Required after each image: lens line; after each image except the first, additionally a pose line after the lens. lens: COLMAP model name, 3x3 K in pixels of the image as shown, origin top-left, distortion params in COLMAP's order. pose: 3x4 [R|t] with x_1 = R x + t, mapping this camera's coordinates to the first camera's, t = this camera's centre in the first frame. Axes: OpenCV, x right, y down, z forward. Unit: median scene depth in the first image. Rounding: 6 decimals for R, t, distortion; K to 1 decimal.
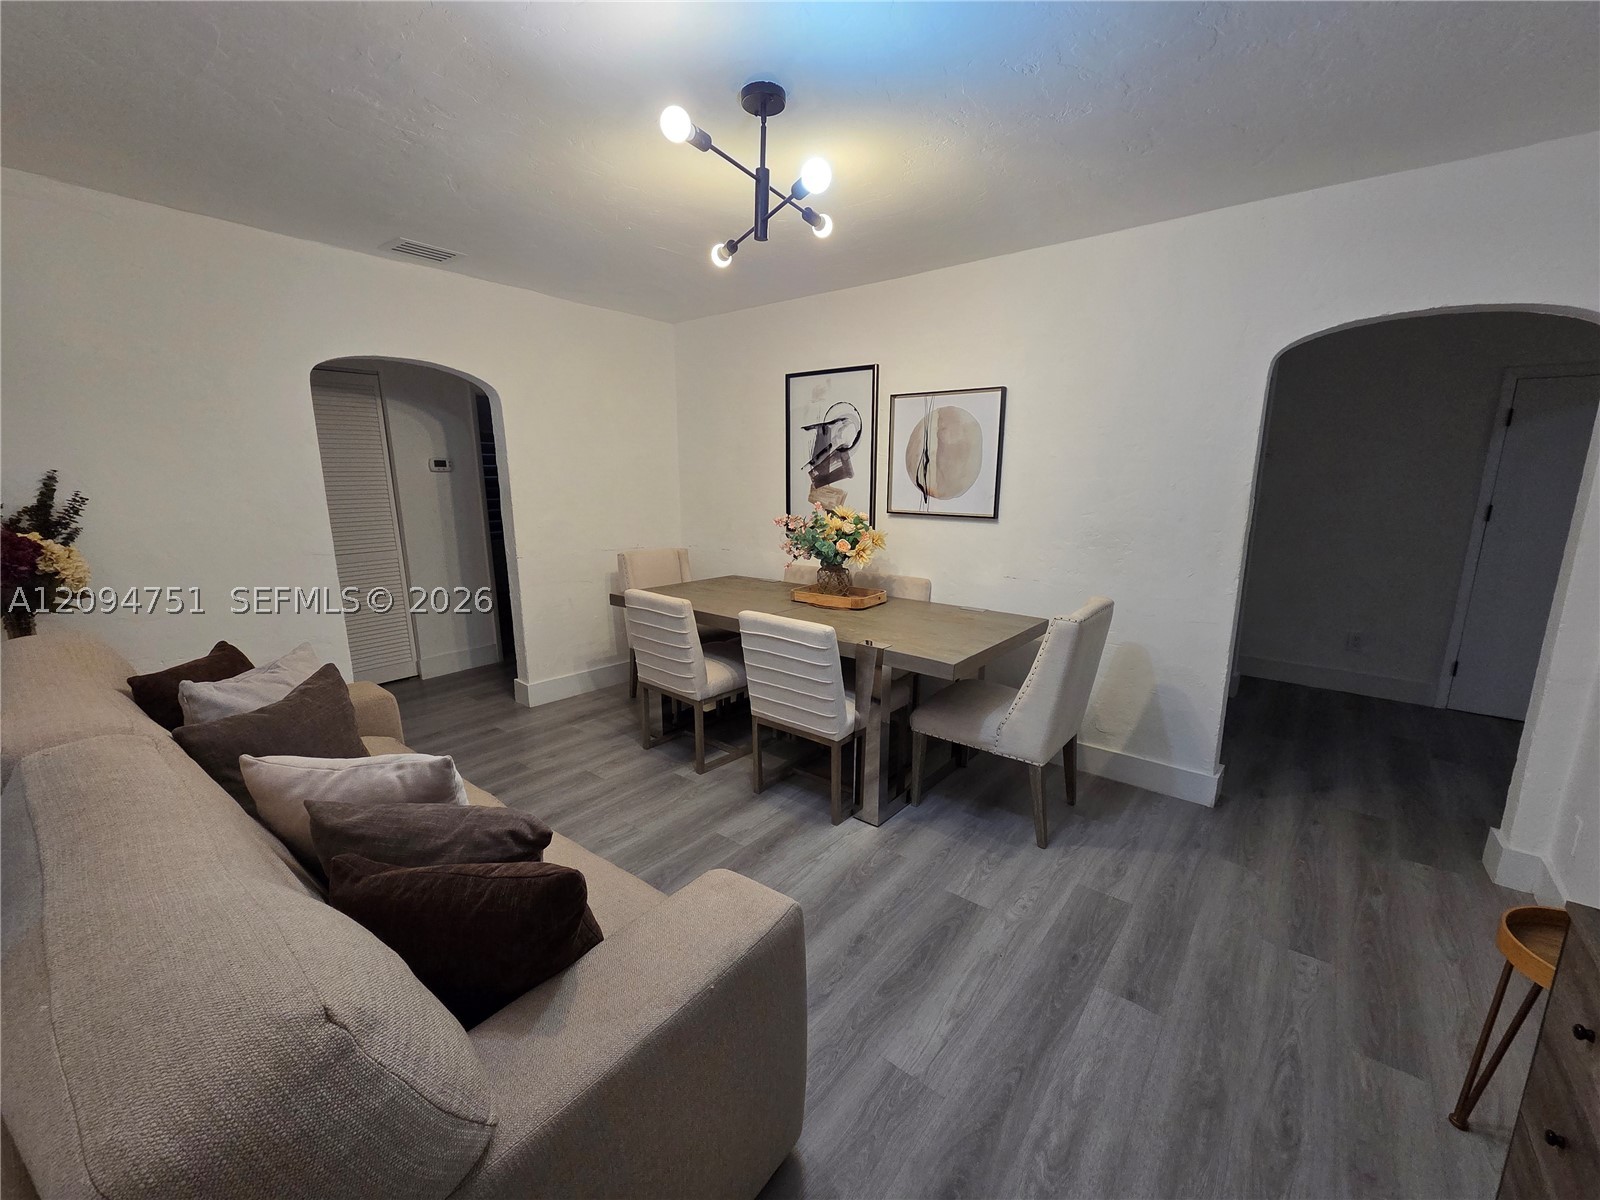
lens RADIAL K [[656.7, 0, 805.5], [0, 656.7, 605.7], [0, 0, 1]] dist [0.003747, -0.000218]
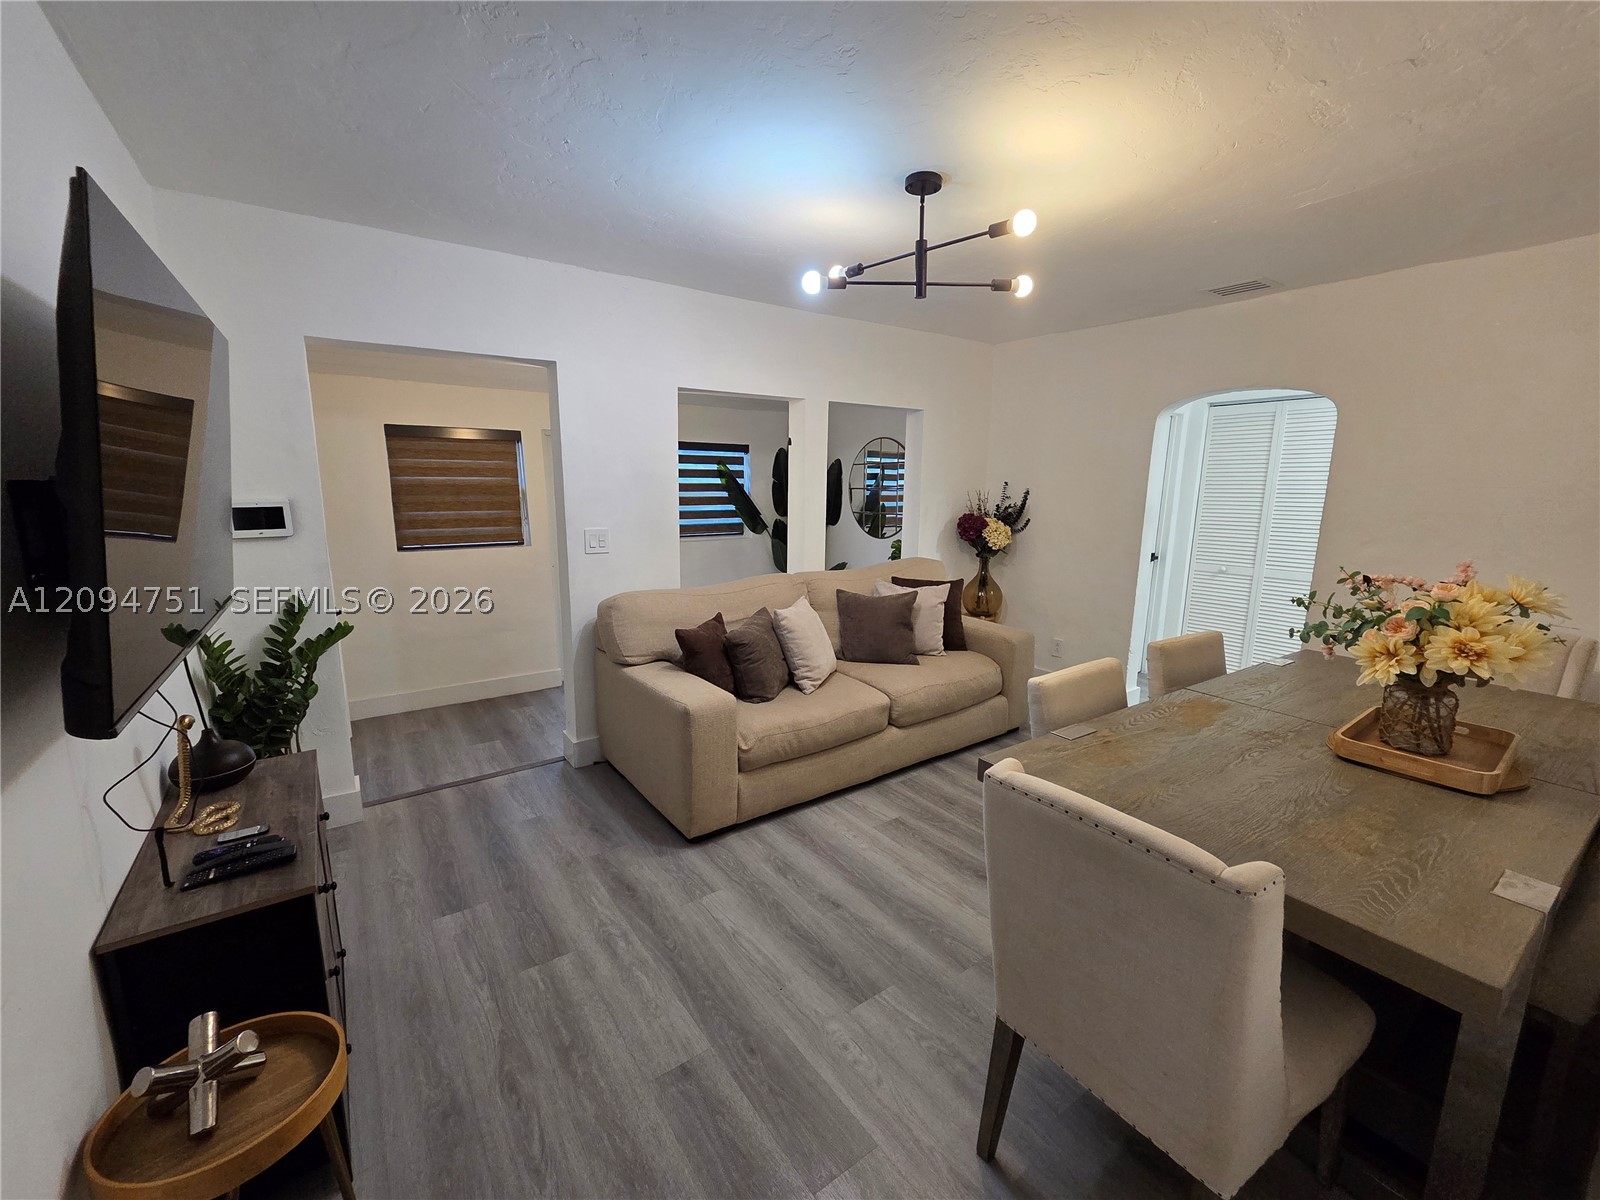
lens RADIAL K [[656.7, 0, 802.7], [0, 656.7, 597.7], [0, 0, 1]] dist [0.003747, -0.000218]
pose [[-0.278787, 0.160944, -0.946771, 1.310841], [-0.201734, 0.954046, 0.221583, -0.278571], [0.938926, 0.252770, -0.233508, 1.313181]]
